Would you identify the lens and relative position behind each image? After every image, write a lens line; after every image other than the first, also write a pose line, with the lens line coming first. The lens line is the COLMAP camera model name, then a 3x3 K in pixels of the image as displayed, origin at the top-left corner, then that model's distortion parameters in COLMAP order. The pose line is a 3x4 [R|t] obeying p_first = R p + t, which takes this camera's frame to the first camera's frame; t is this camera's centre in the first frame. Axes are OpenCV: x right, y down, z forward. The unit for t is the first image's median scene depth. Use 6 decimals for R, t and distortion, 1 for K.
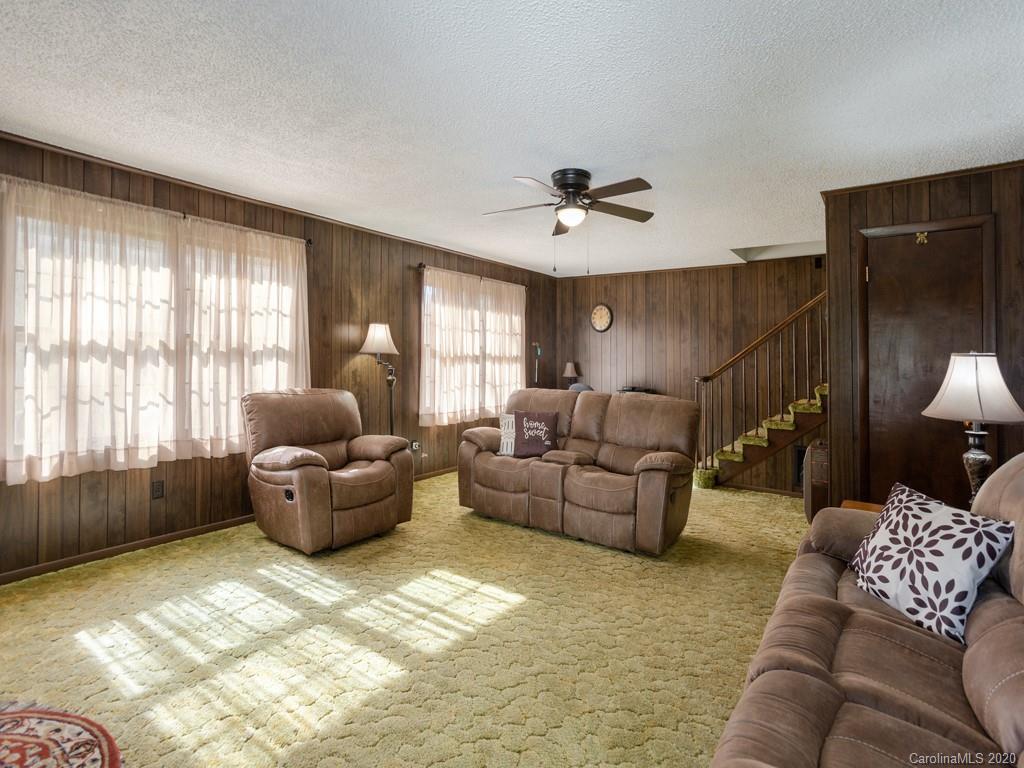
lens RADIAL K [[503.1, 0, 512.0], [0, 503.1, 384.0], [0, 0, 1]] dist [-0.000810, -0.000029]
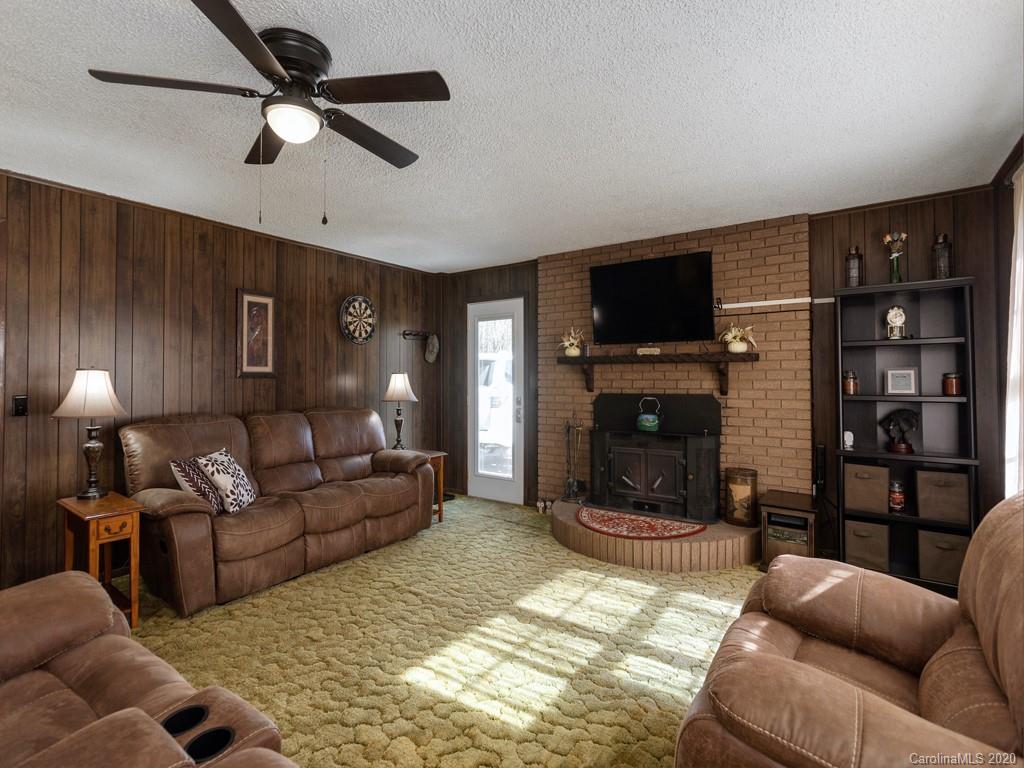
lens RADIAL K [[503.1, 0, 512.0], [0, 503.1, 384.0], [0, 0, 1]] dist [-0.000810, -0.000029]
pose [[-0.999989, -0.000977, 0.004536, -0.163118], [-0.000799, 0.999236, 0.039075, -0.080700], [-0.004571, 0.039071, -0.999226, 1.902570]]
